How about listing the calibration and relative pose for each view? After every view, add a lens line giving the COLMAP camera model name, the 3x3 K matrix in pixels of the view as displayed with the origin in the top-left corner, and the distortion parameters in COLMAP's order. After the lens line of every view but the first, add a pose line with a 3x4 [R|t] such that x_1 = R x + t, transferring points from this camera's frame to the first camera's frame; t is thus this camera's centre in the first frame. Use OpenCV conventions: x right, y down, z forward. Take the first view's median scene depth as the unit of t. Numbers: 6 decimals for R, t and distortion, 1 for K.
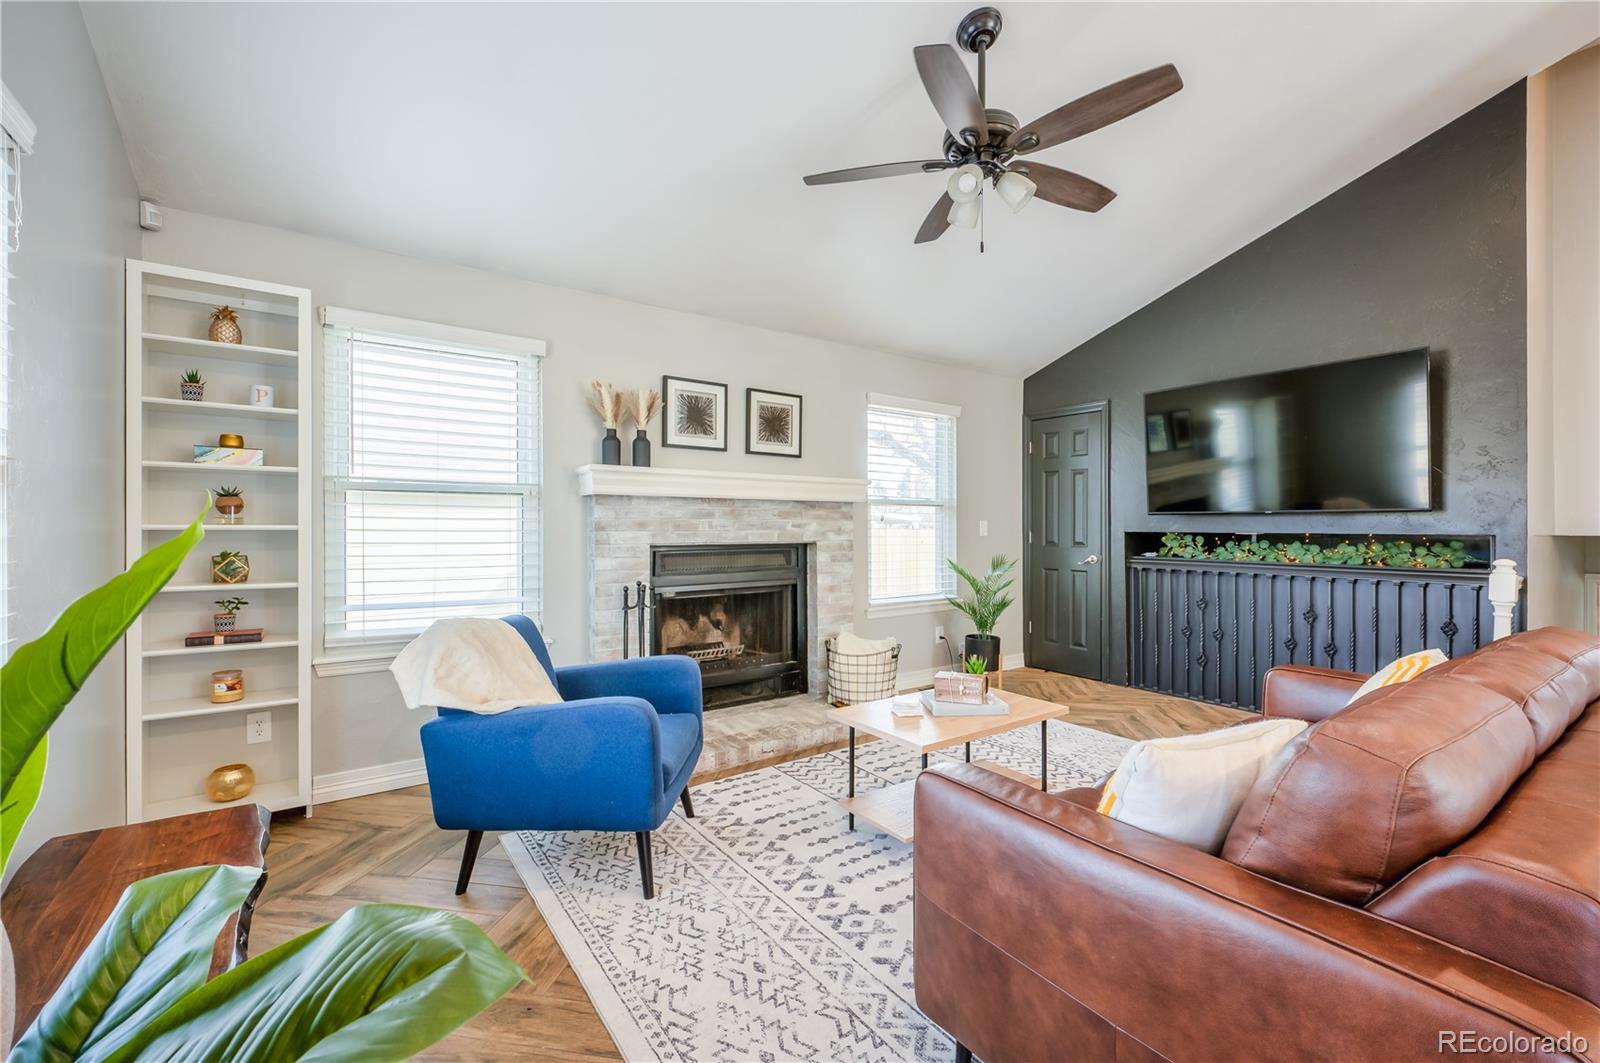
lens RADIAL K [[668.9, 0, 802.0], [0, 668.9, 527.0], [0, 0, 1]] dist [-0.019227, -0.000350]
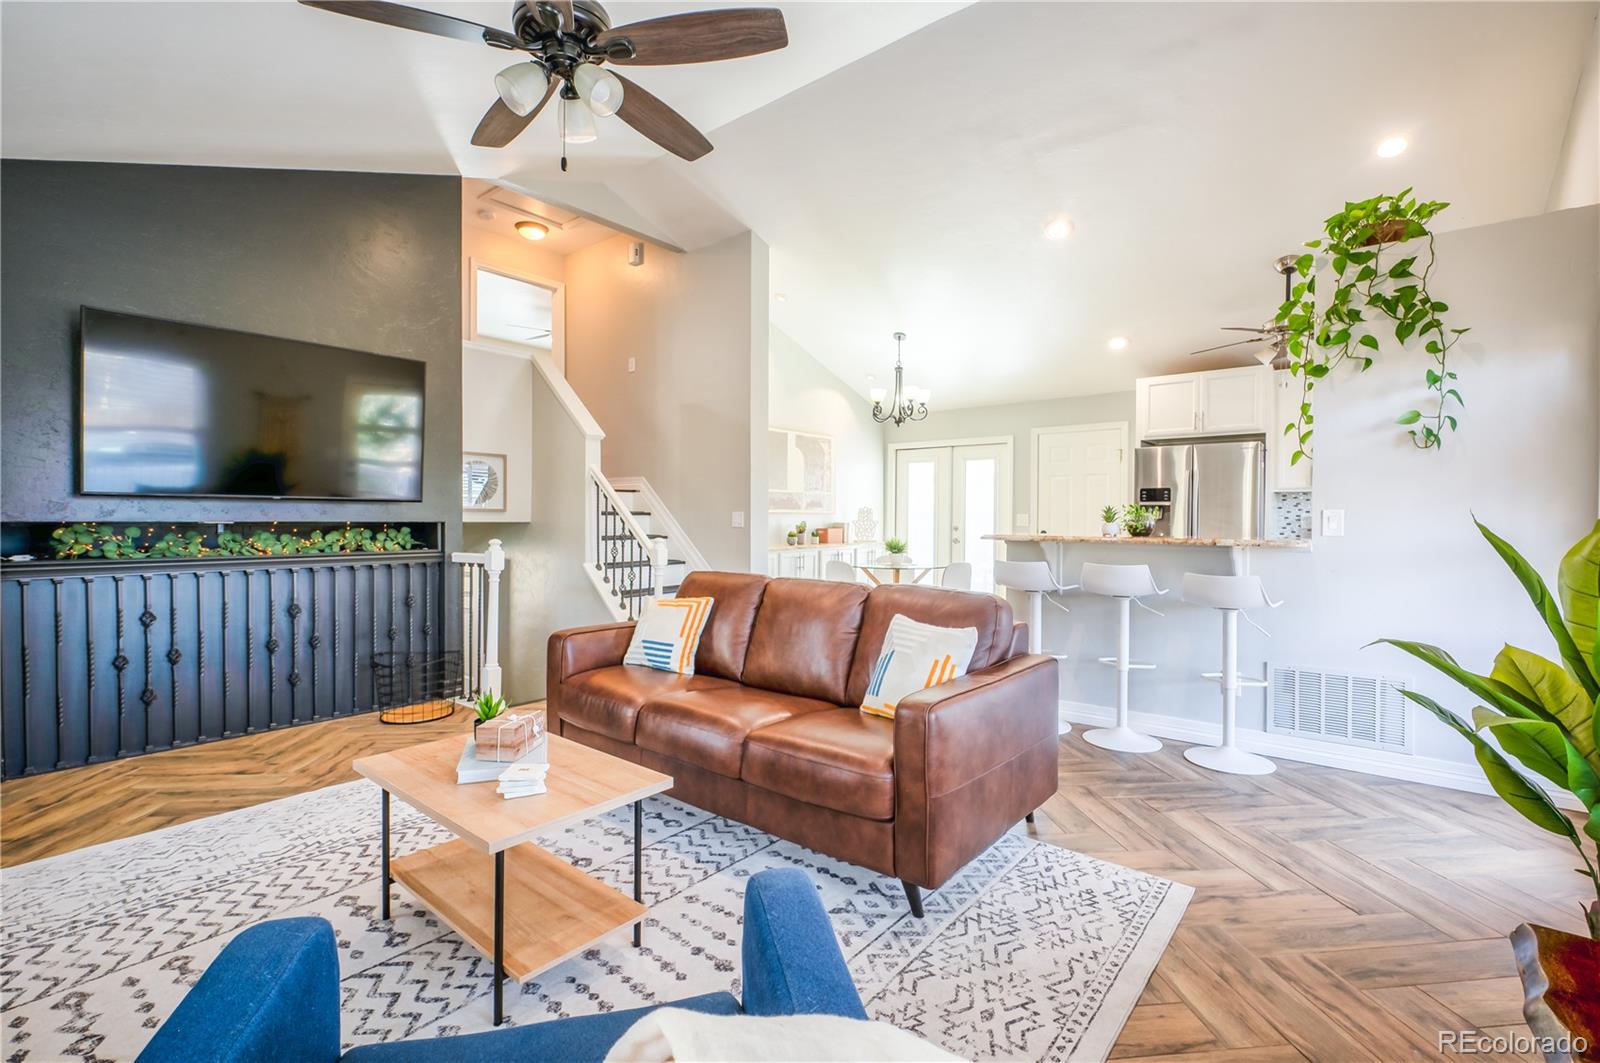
lens RADIAL K [[723.0, 0, 801.8], [0, 723.0, 525.3], [0, 0, 1]] dist [-0.002455, 0.001163]
pose [[-0.271231, -0.013388, 0.962421, -0.403601], [-0.003085, 0.999910, 0.013040, -0.000676], [-0.962509, 0.000567, -0.271248, 0.597251]]
